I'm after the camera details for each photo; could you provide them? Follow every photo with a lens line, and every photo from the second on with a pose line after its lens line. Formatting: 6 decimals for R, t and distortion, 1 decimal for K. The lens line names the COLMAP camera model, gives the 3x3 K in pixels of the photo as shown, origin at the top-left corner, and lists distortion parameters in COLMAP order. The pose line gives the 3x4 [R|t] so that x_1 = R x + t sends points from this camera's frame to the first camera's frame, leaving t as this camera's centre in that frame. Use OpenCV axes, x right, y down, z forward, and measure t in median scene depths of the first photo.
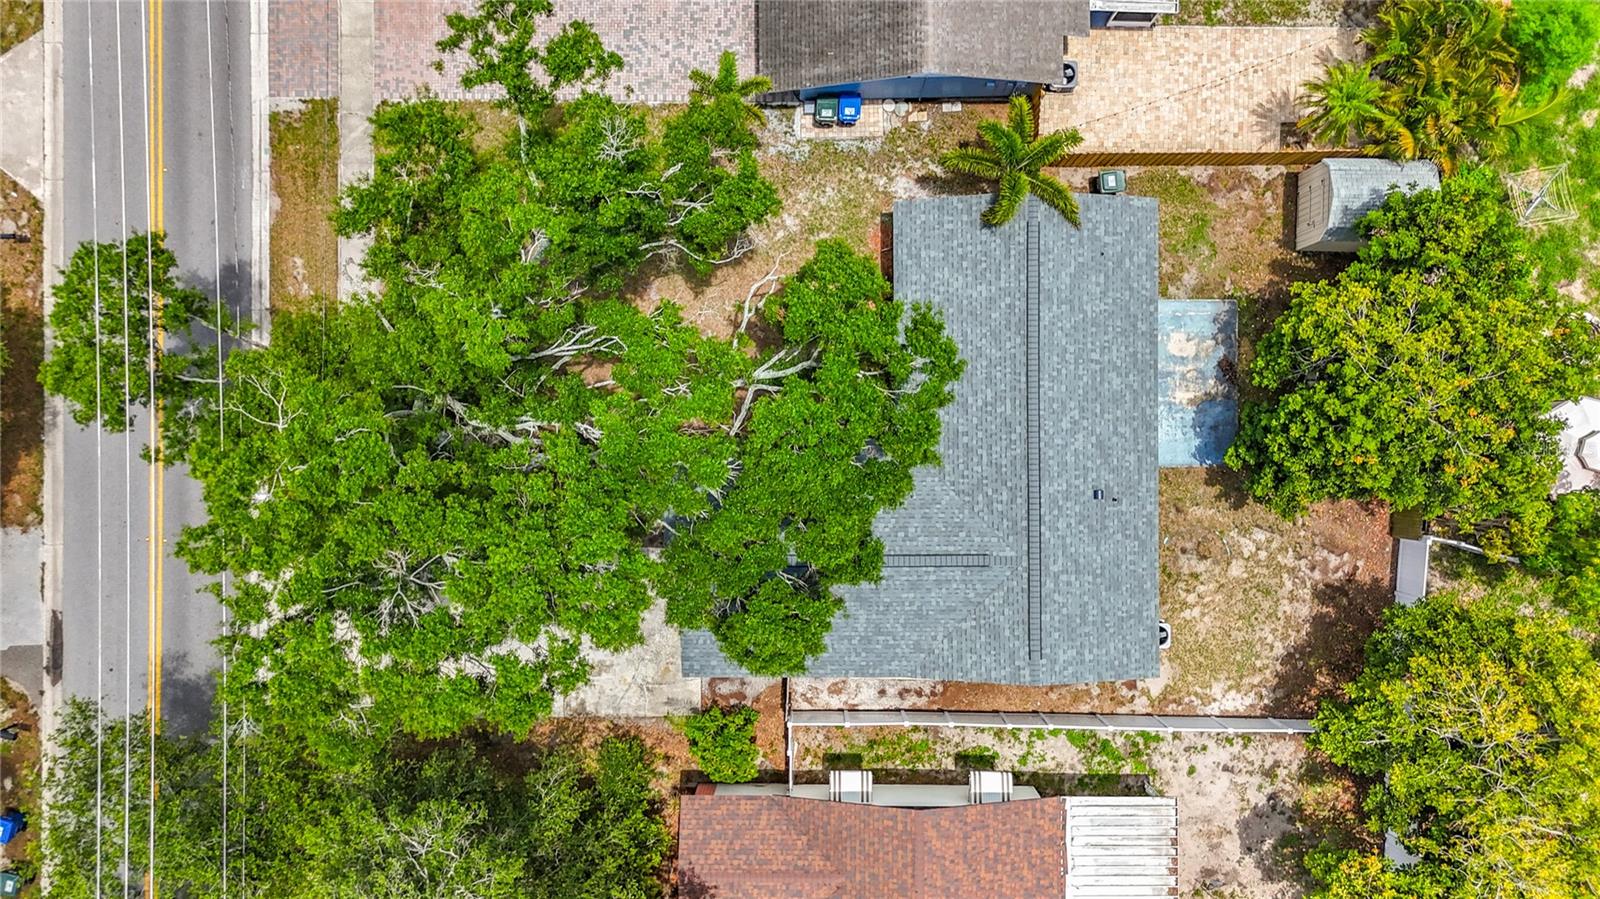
lens RADIAL K [[1202.9, 0, 795.2], [0, 1202.9, 441.5], [0, 0, 1]] dist [0.098876, -0.115970]
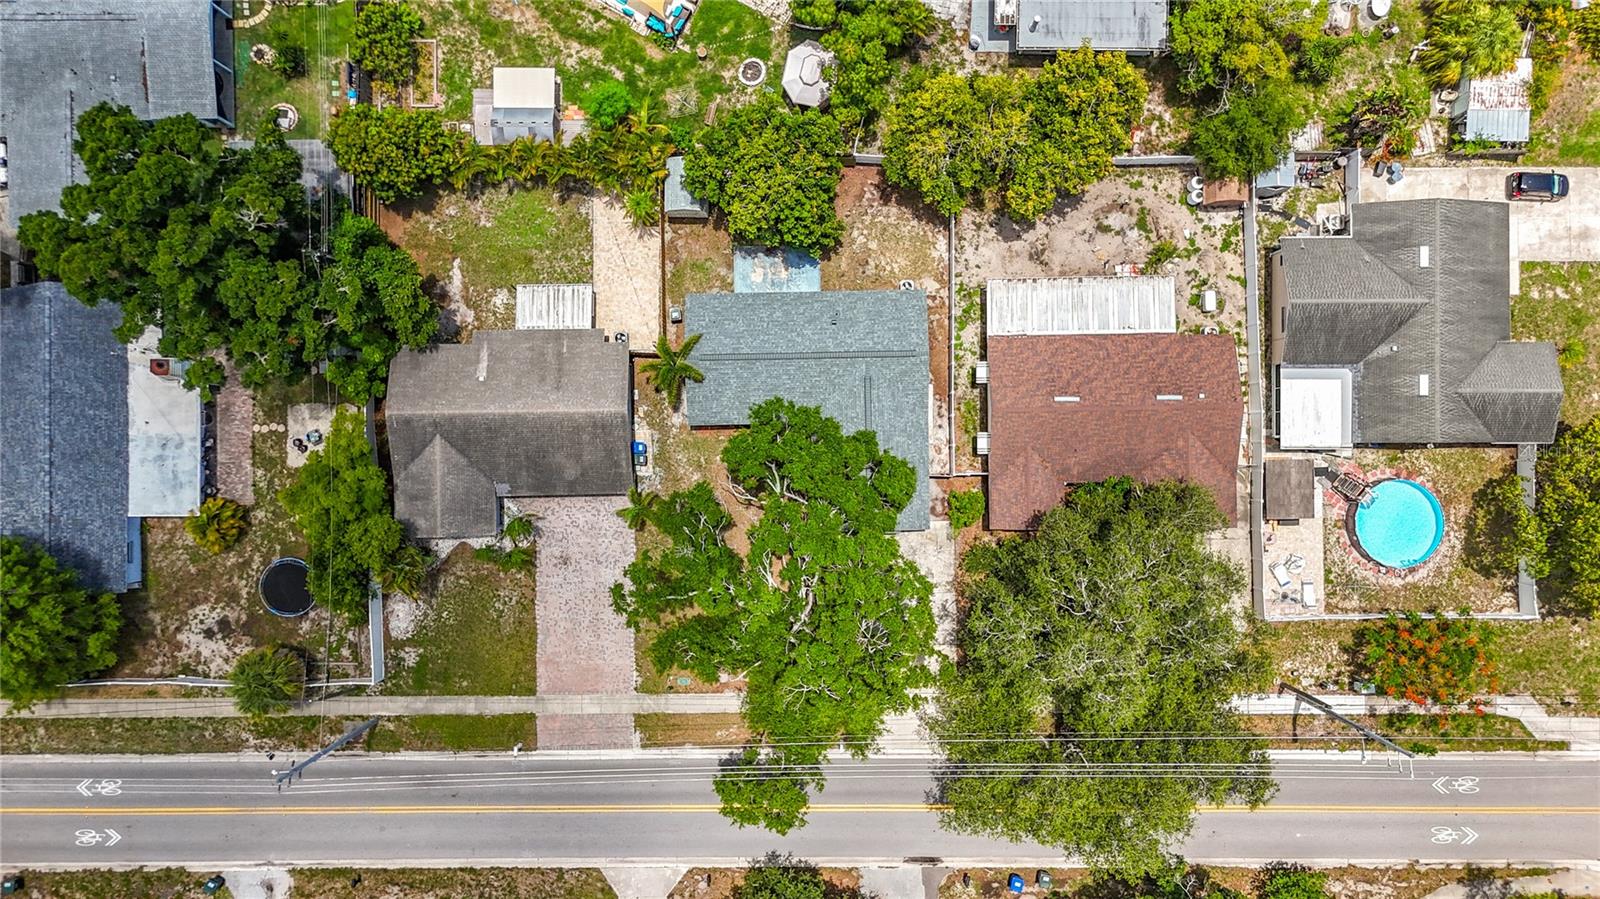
lens RADIAL K [[1202.9, 0, 795.2], [0, 1202.9, 441.5], [0, 0, 1]] dist [0.098876, -0.115970]
pose [[-0.010752, -0.999439, 0.031714, -0.009490], [0.999853, -0.011170, -0.013035, 0.002757], [0.013382, 0.031570, 0.999412, -0.917254]]
